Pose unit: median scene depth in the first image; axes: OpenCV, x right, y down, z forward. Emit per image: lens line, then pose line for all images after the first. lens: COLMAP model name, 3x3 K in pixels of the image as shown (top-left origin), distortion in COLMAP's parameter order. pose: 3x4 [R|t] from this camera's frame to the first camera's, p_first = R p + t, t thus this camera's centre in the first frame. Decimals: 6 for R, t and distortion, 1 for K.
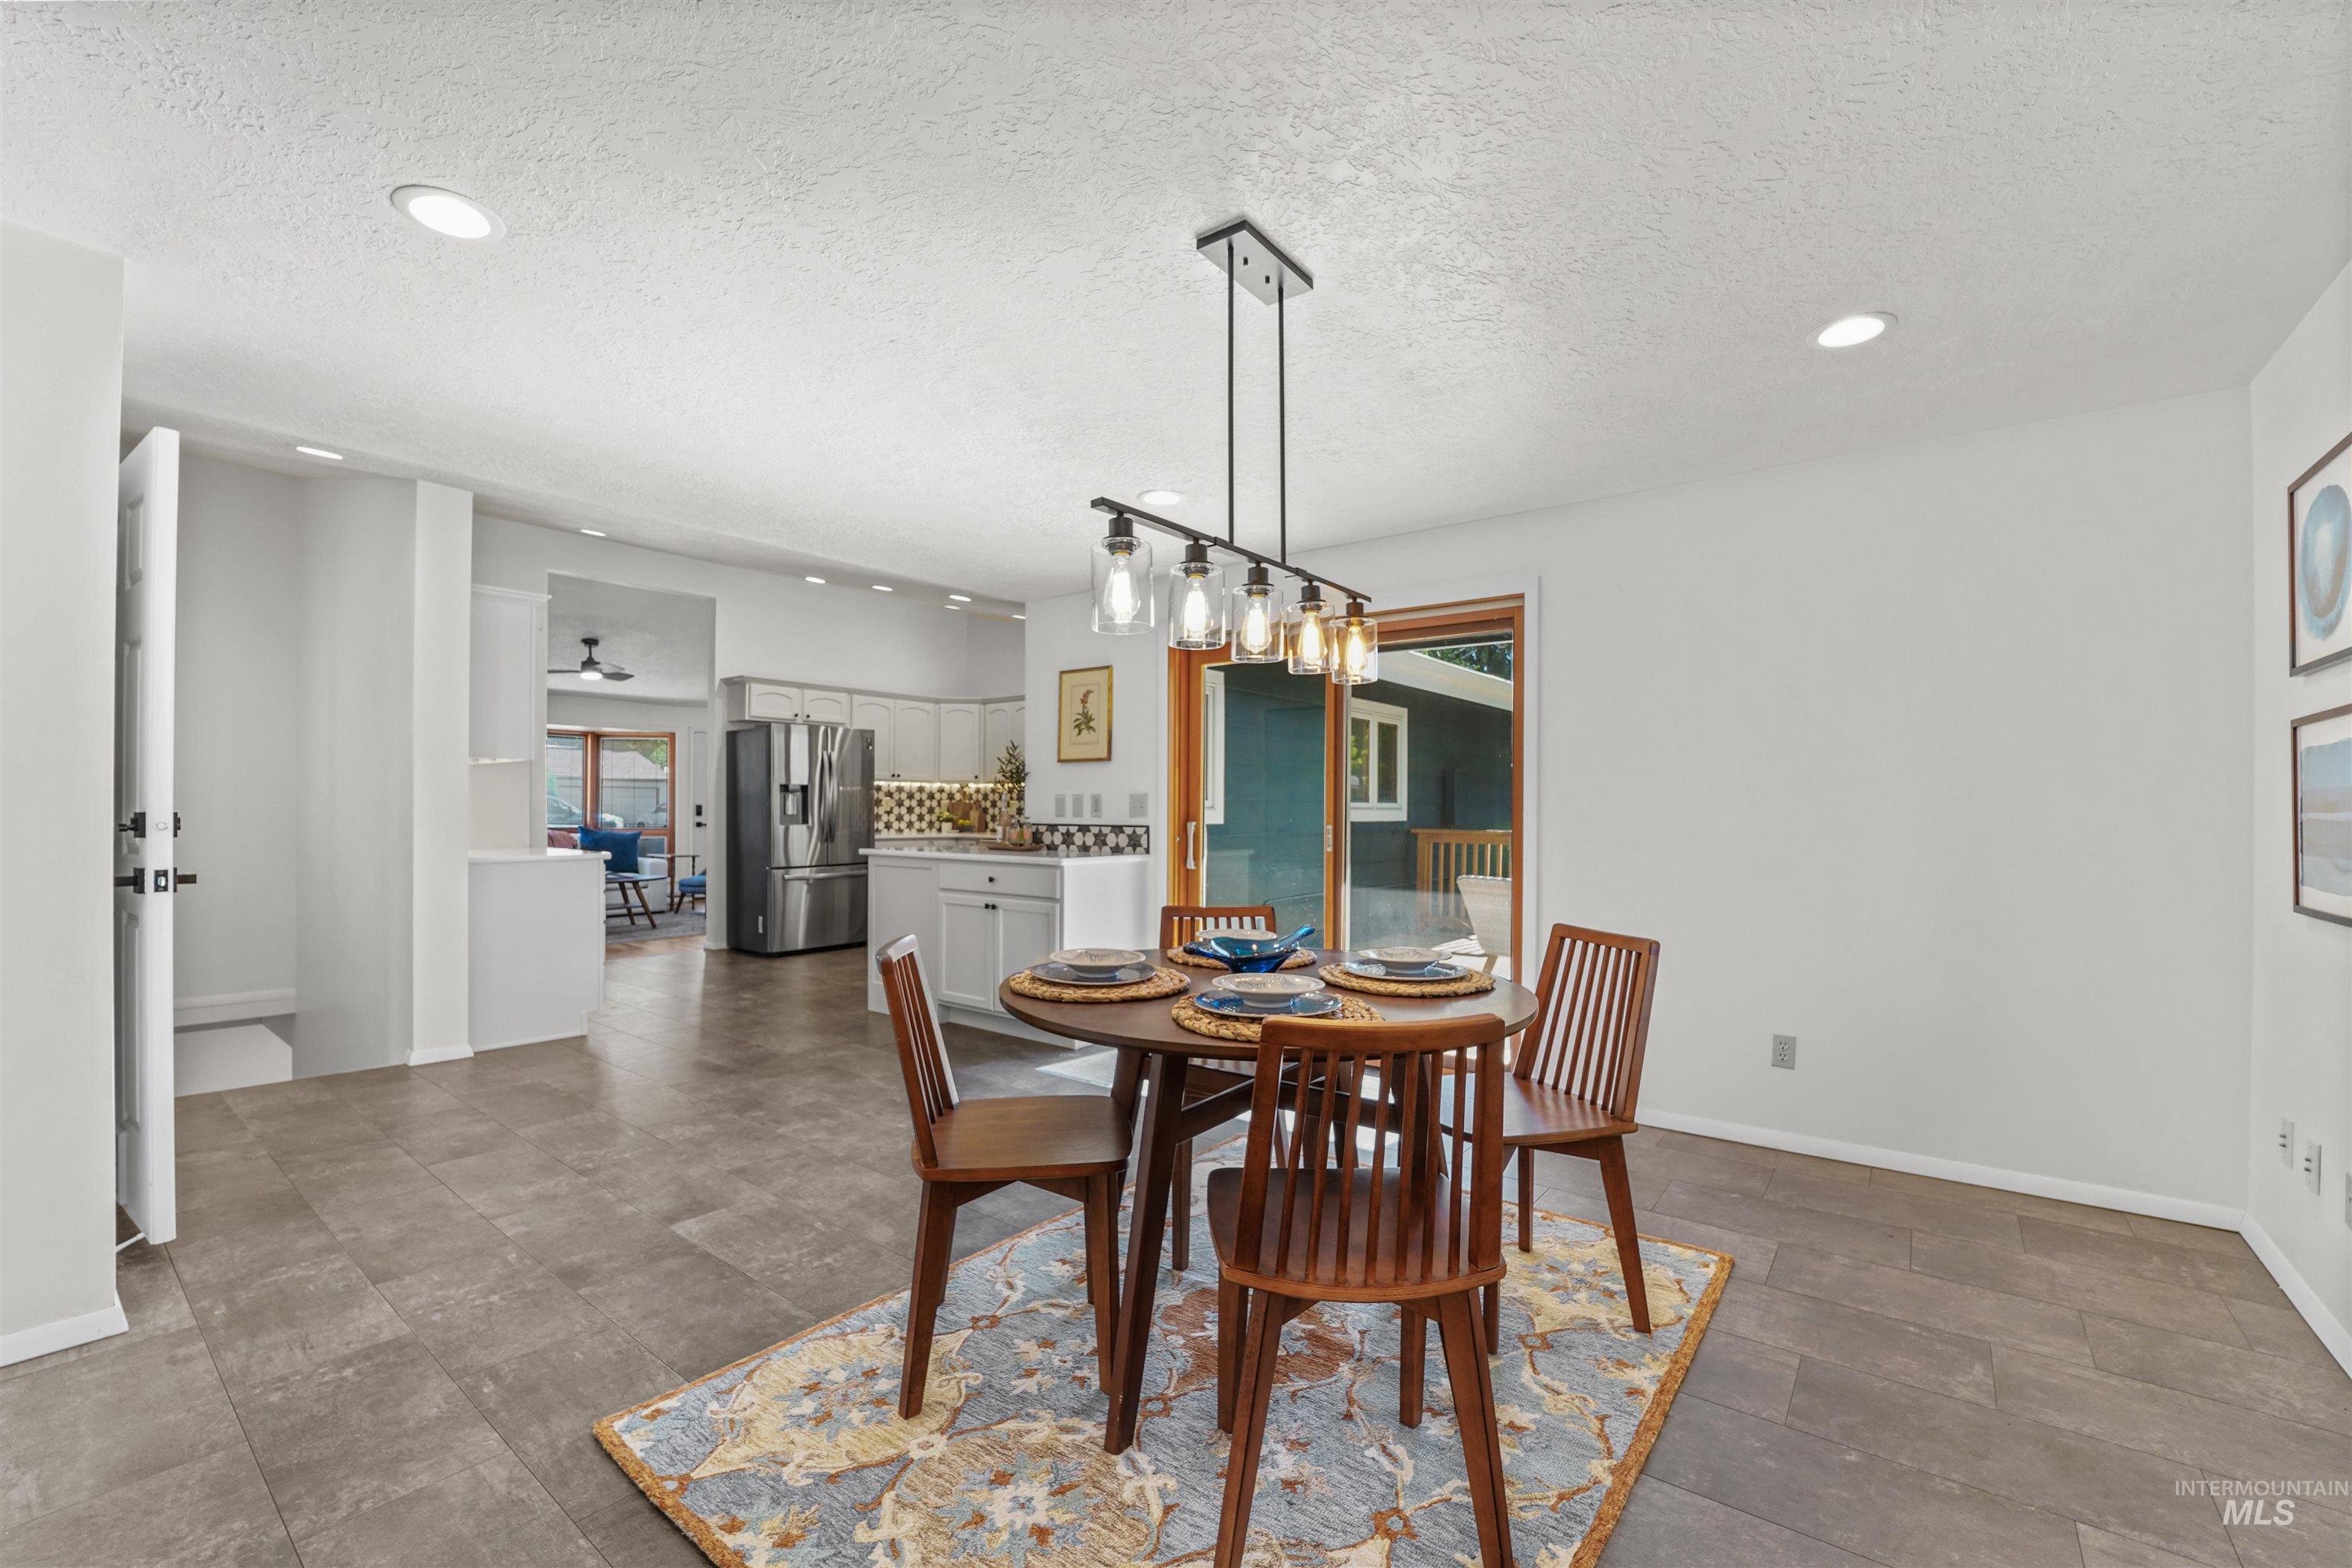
lens RADIAL K [[966.8, 0, 1187.5], [0, 966.8, 803.9], [0, 0, 1]] dist [-0.019727, -0.000412]
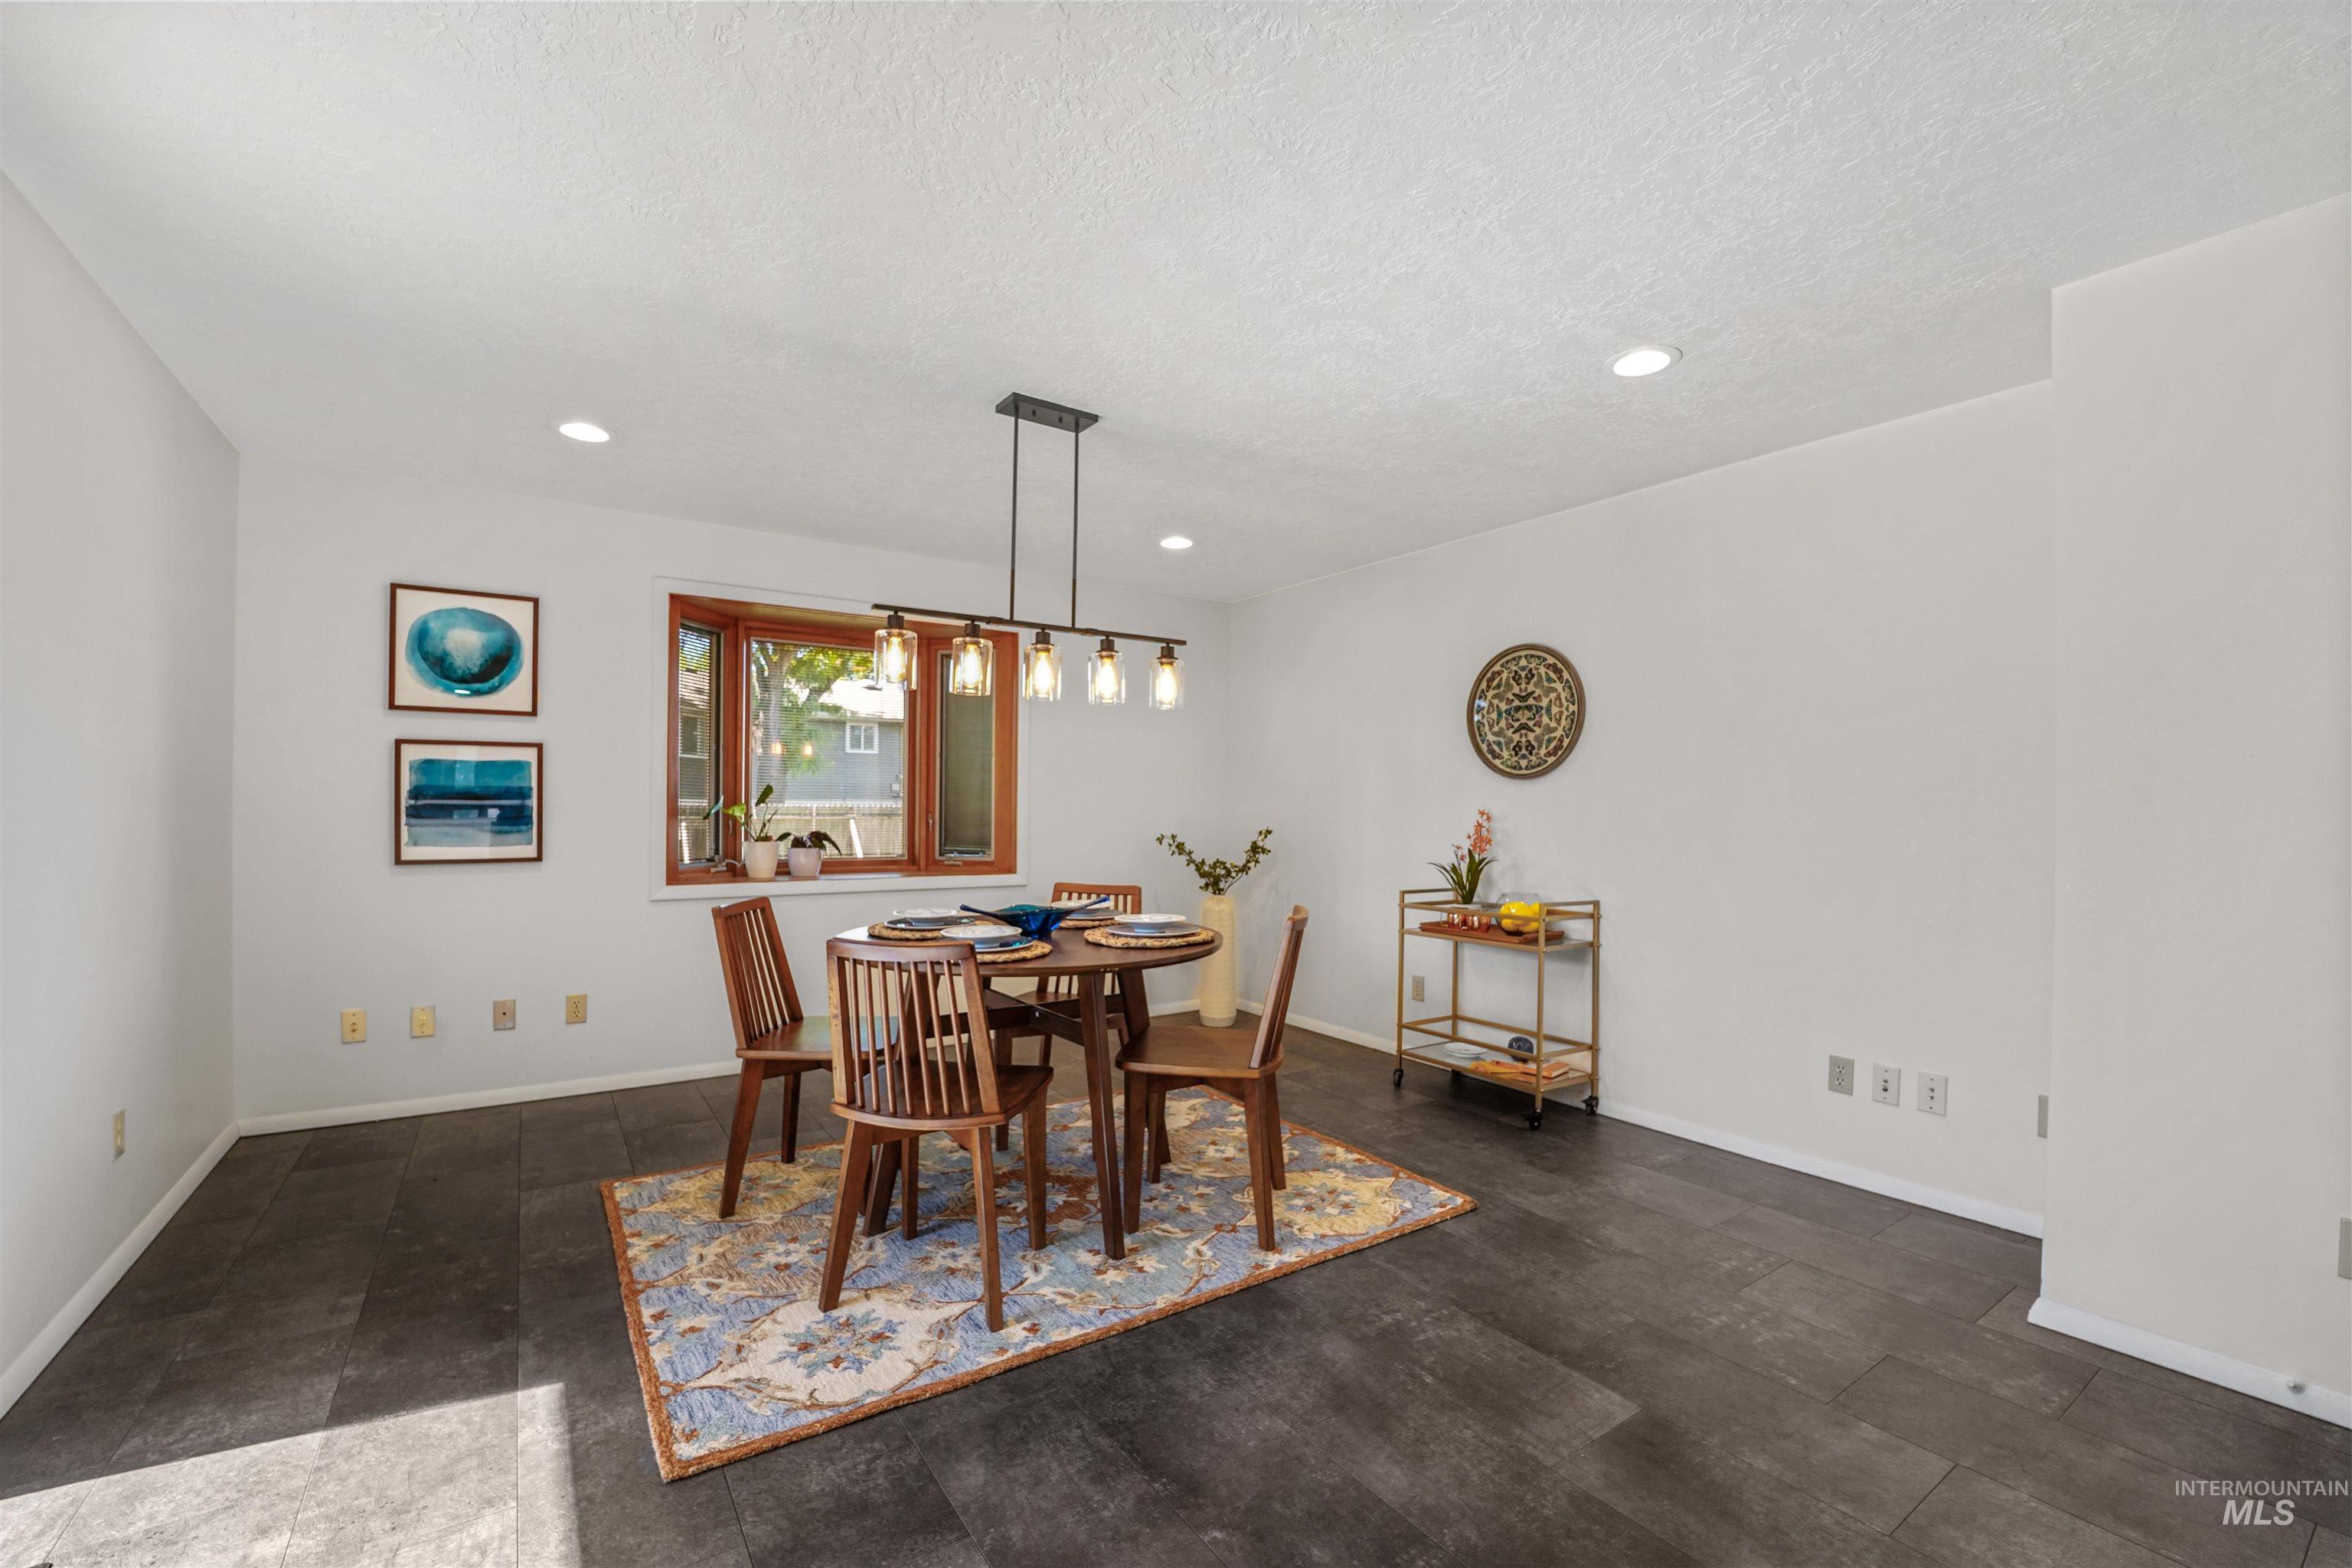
lens RADIAL K [[966.8, 0, 1161.7], [0, 966.8, 814.0], [0, 0, 1]] dist [-0.019727, -0.000412]
pose [[-0.942675, -0.015693, 0.333343, -0.532766], [-0.013286, 0.999867, 0.009502, 0.001435], [-0.333448, 0.004529, -0.942758, 2.175545]]
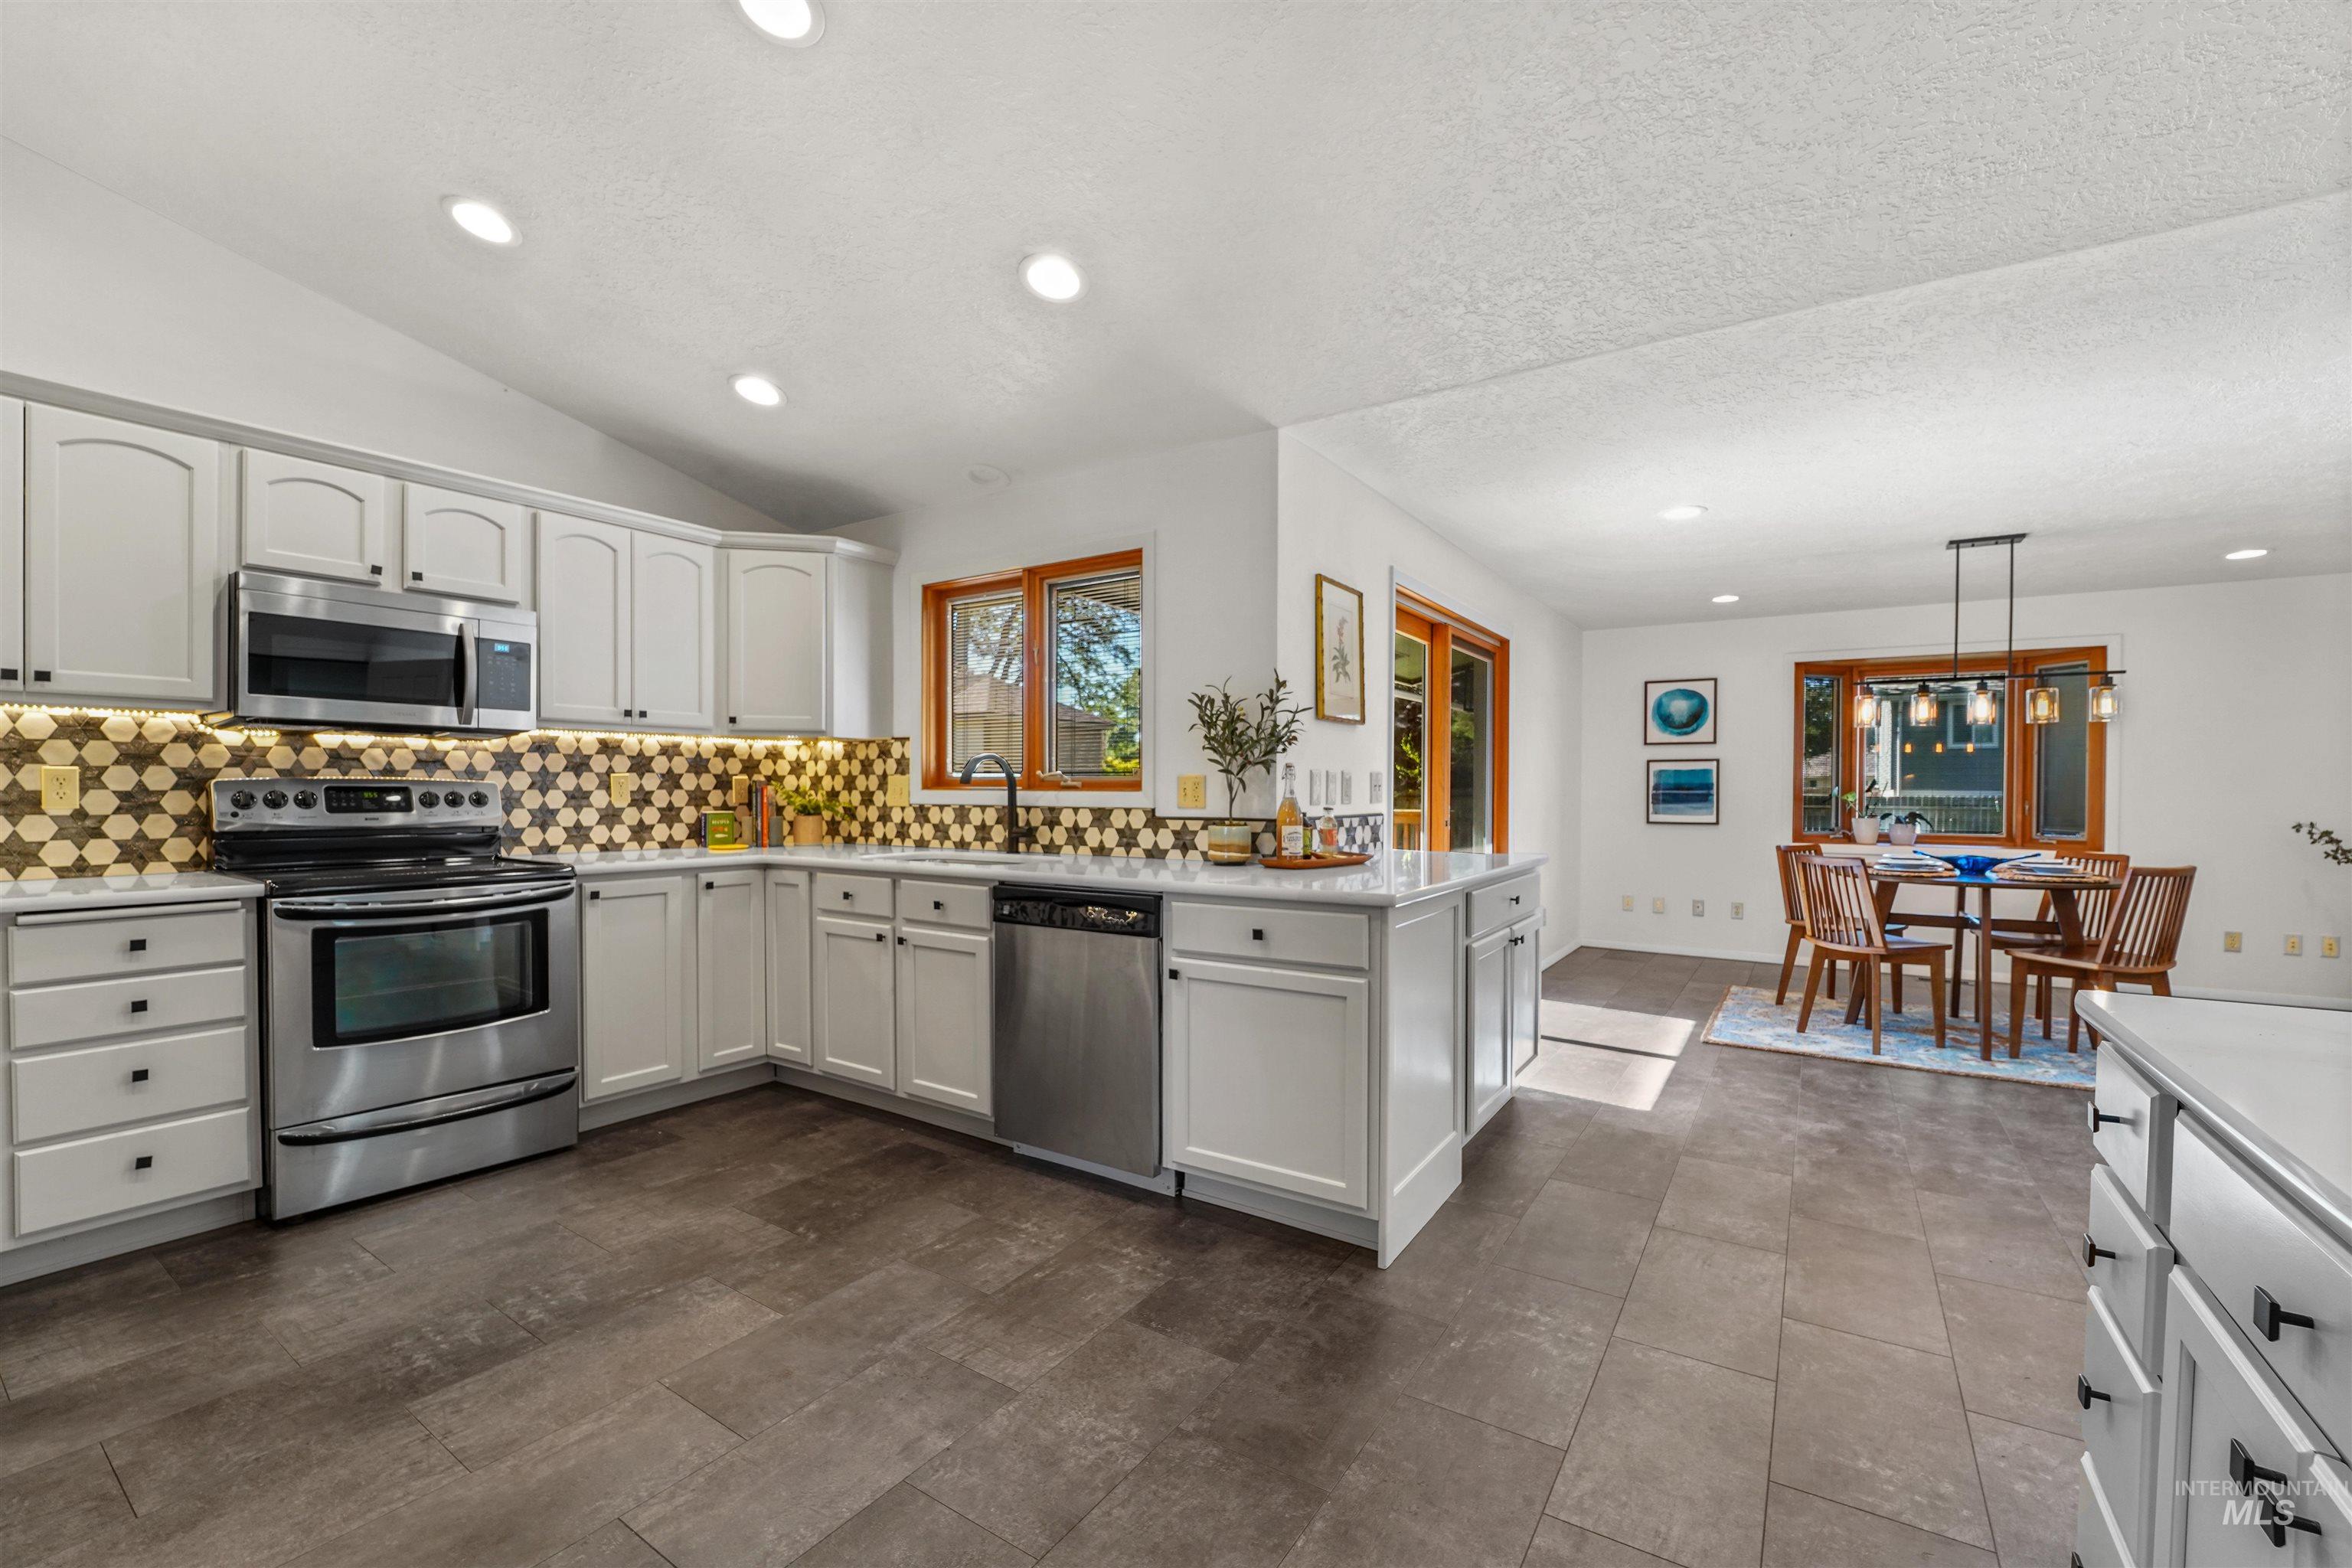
lens RADIAL K [[966.8, 0, 1182.5], [0, 966.8, 795.2], [0, 0, 1]] dist [-0.019727, -0.000412]
pose [[-0.060441, -0.010108, 0.998121, -1.895273], [-0.006430, 0.999932, 0.009737, 0.002472], [-0.998151, -0.005829, -0.060502, 2.830614]]
